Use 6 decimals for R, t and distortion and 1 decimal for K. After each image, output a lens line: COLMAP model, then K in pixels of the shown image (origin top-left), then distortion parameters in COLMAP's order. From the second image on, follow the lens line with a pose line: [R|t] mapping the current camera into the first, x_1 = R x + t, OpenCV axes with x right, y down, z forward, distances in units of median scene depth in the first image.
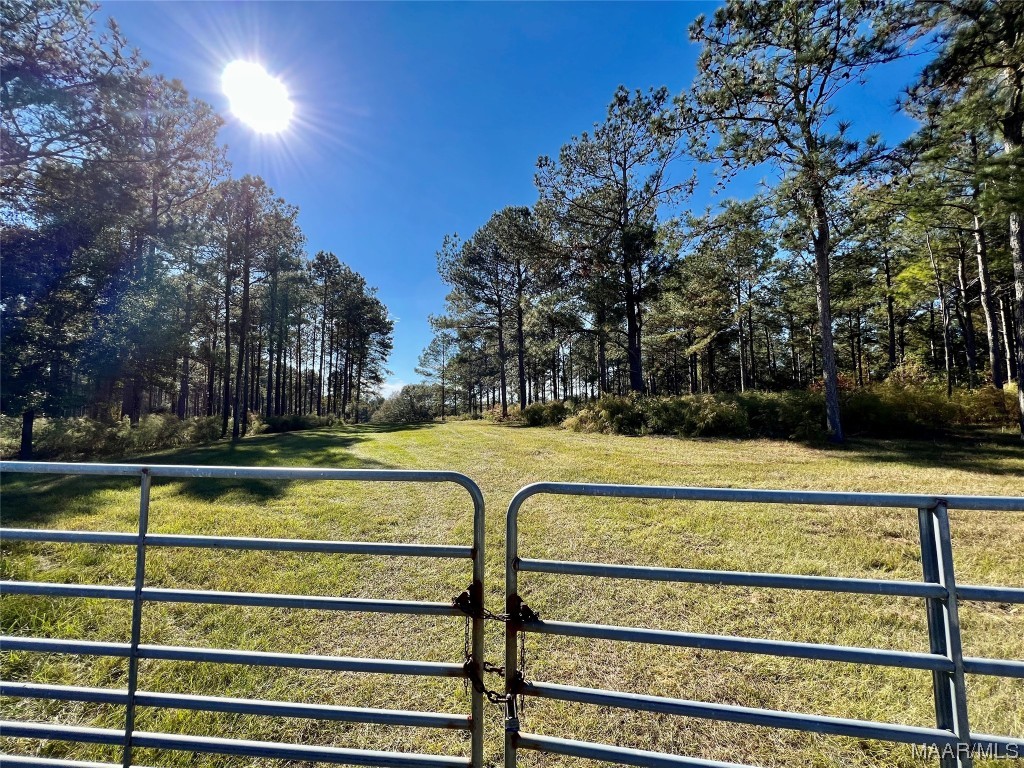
lens RADIAL K [[412.8, 0, 509.5], [0, 412.8, 381.7], [0, 0, 1]] dist [-0.002006, 0.000596]
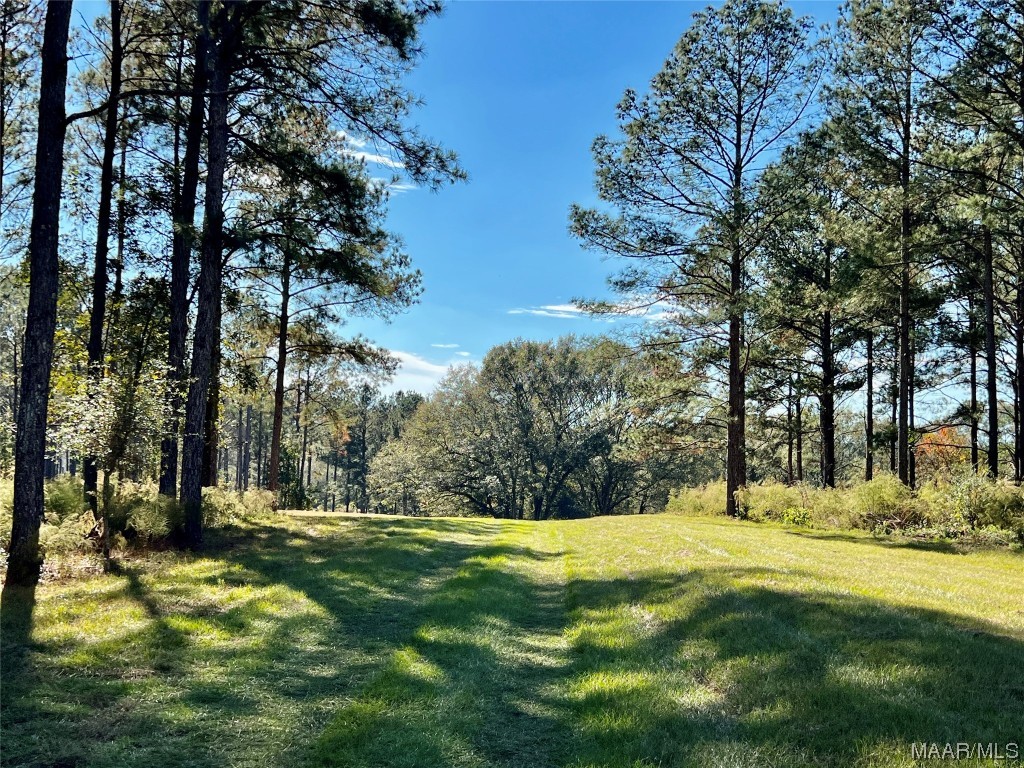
lens RADIAL K [[1253.4, 0, 511.3], [0, 1253.4, 381.2], [0, 0, 1]] dist [0.003078, 0.000000]
pose [[0.974272, 0.014214, -0.224929, -0.493526], [-0.009978, 0.999751, 0.019958, 0.113286], [0.225156, -0.017201, 0.974171, 1.728564]]
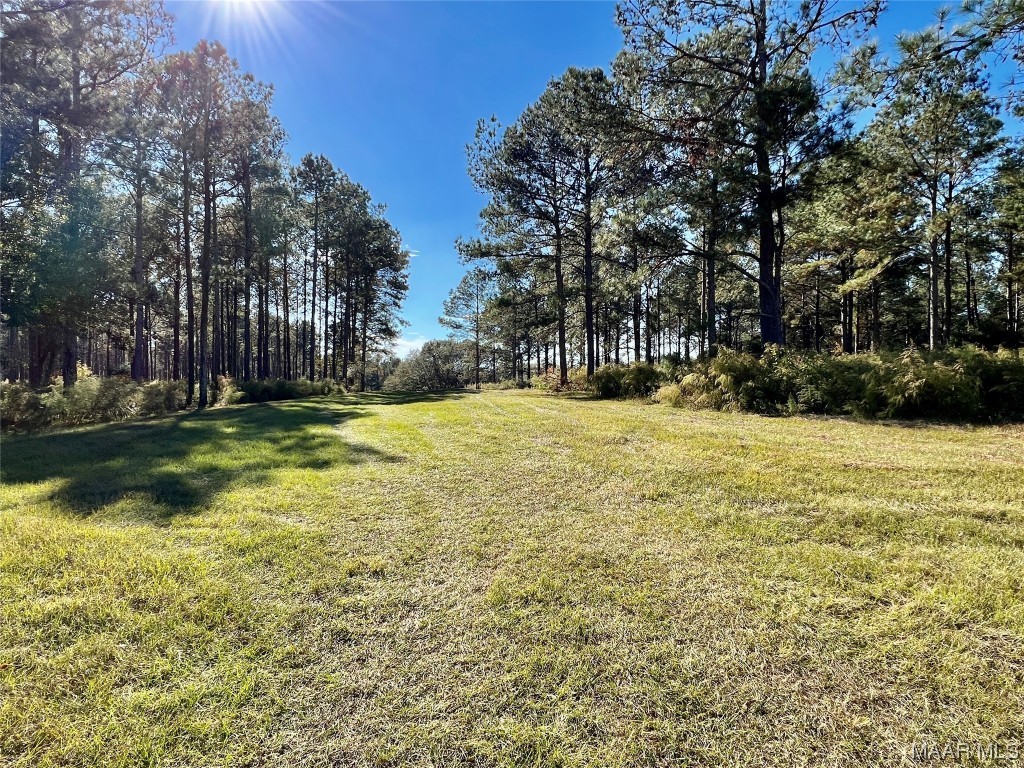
lens RADIAL K [[562.2, 0, 503.7], [0, 562.2, 382.8], [0, 0, 1]] dist [-0.001444, 0.000169]
pose [[0.993568, 0.009239, -0.112859, -0.008203], [-0.000135, 0.996761, 0.080415, 0.008462], [0.113236, -0.079882, 0.990352, 0.071222]]
